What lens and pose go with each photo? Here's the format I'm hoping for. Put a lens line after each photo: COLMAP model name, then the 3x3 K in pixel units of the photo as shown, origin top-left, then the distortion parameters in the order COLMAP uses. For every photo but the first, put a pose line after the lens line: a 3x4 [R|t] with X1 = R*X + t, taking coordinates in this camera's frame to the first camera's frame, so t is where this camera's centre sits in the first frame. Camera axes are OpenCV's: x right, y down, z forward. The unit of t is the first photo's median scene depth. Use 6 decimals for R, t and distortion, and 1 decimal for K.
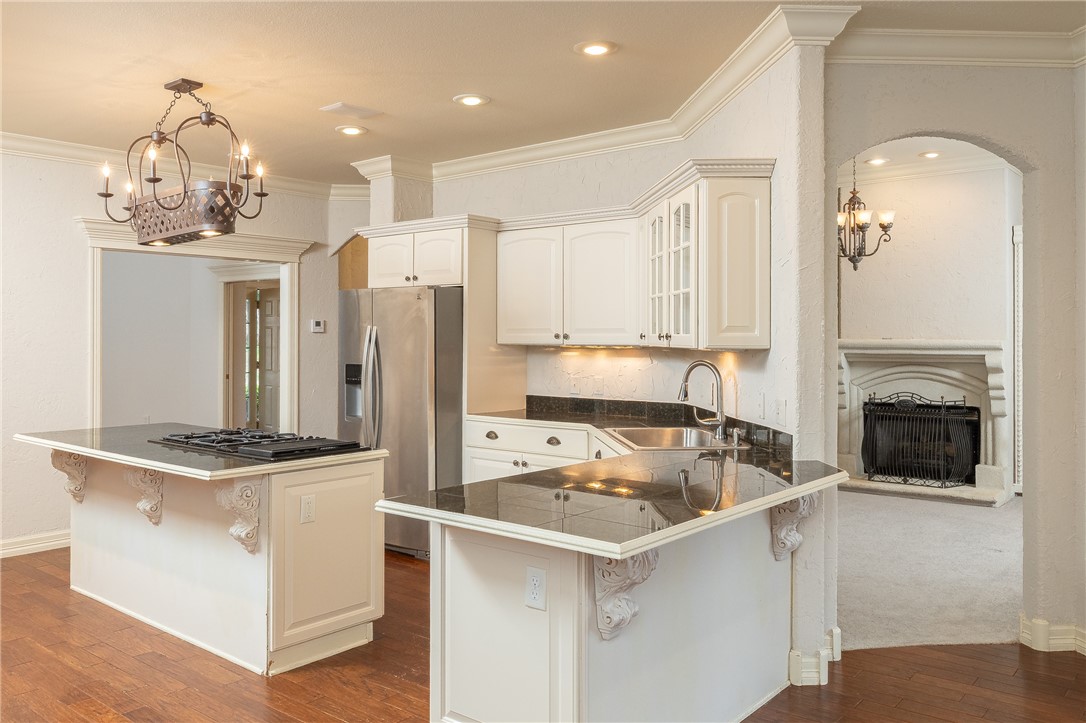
lens RADIAL K [[850.4, 0, 539.5], [0, 850.4, 331.5], [0, 0, 1]] dist [-0.009674, 0.000249]
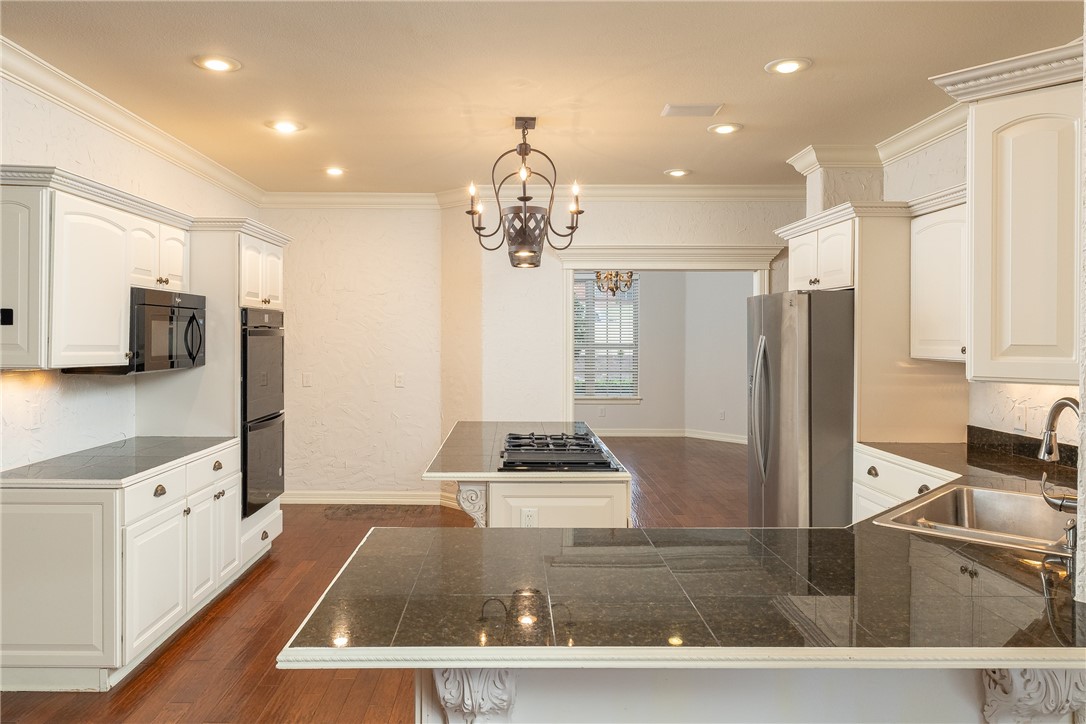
lens RADIAL K [[775.9, 0, 530.8], [0, 775.9, 335.7], [0, 0, 1]] dist [0.015052, 0.001352]
pose [[0.654129, 0.000802, -0.756383, 0.290568], [0.002127, 0.999994, 0.002900, -0.010217], [0.756380, -0.003506, 0.654123, 0.270802]]
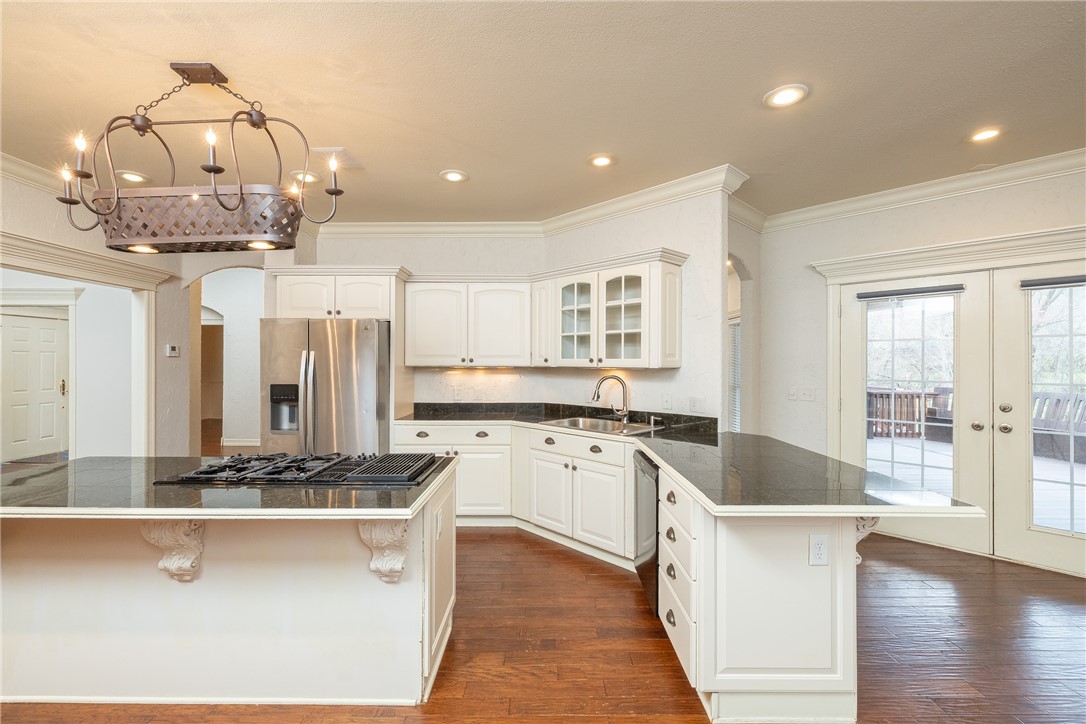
lens RADIAL K [[453.5, 0, 542.8], [0, 453.5, 361.6], [0, 0, 1]] dist [0.001811, 0.000185]
pose [[0.773448, 0.001057, 0.633859, -0.359814], [-0.004529, 0.999982, 0.003859, 0.004367], [-0.633843, -0.005855, 0.773439, 0.333187]]
